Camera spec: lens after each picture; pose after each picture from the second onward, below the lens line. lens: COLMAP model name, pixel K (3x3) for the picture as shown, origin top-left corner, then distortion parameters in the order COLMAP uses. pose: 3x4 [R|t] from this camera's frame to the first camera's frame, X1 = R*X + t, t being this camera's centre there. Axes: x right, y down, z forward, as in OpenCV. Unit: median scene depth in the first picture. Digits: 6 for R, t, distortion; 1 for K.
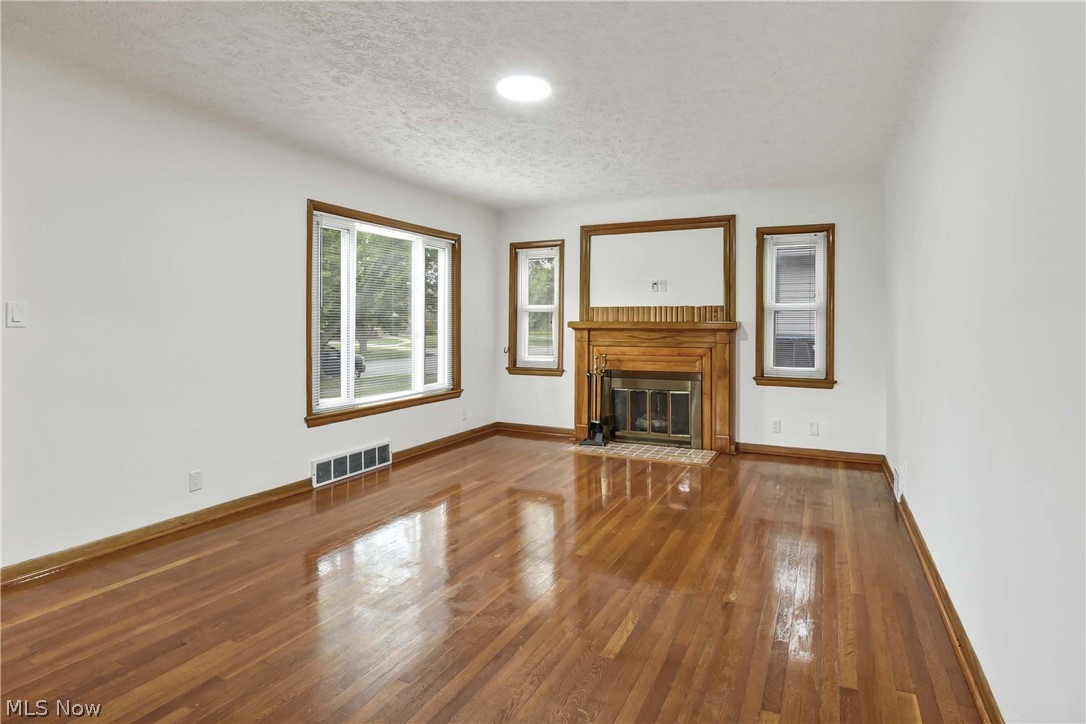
lens RADIAL K [[565.6, 0, 601.4], [0, 565.6, 321.0], [0, 0, 1]] dist [0.003077, -0.012316]
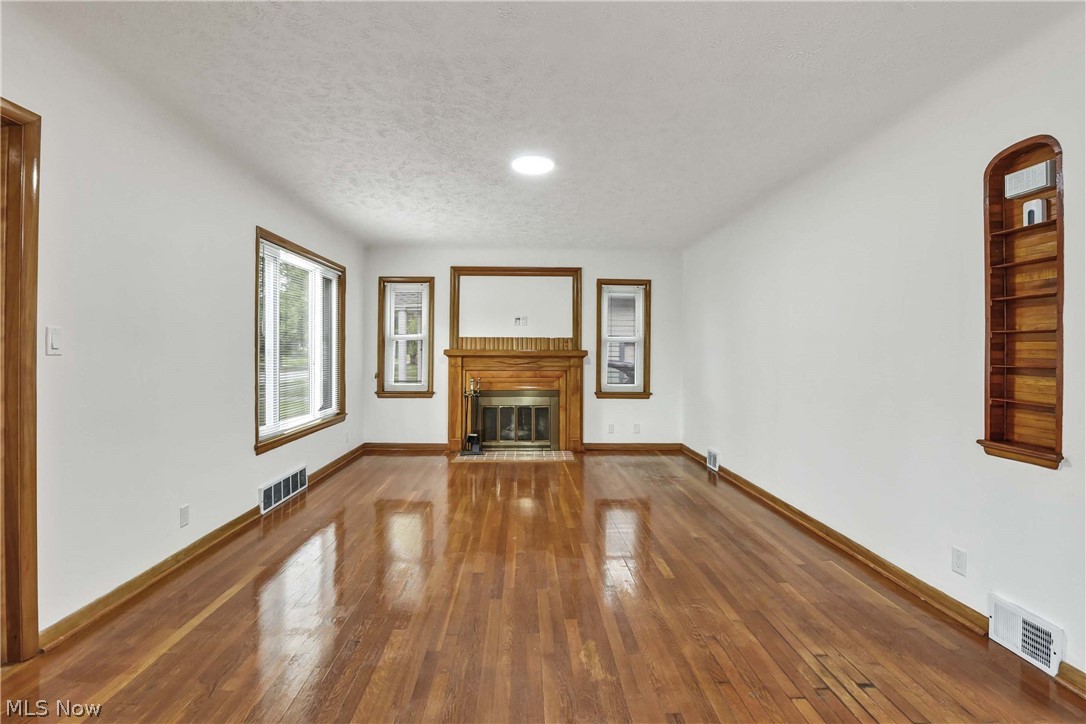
lens RADIAL K [[506.3, 0, 556.6], [0, 506.3, 352.9], [0, 0, 1]] dist [0.002347, -0.010561]
pose [[0.904021, 0.000795, 0.427488, -0.323282], [-0.004468, 0.999961, 0.007589, -0.001151], [-0.427466, -0.008771, 0.903989, -0.025244]]
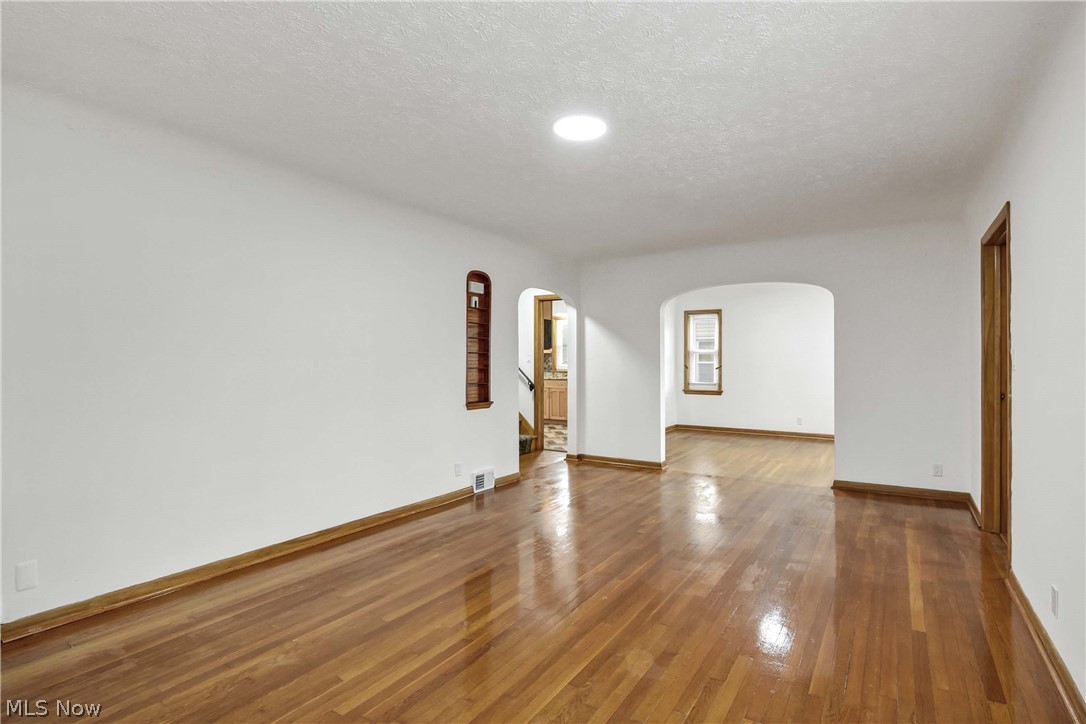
lens RADIAL K [[516.9, 0, 572.7], [0, 516.9, 360.0], [0, 0, 1]] dist [-0.000807, -0.000198]
pose [[-0.983303, -0.005218, 0.181901, -0.162874], [-0.006464, 0.999960, -0.006260, 0.000819], [-0.181861, -0.007331, -0.983297, 1.071342]]
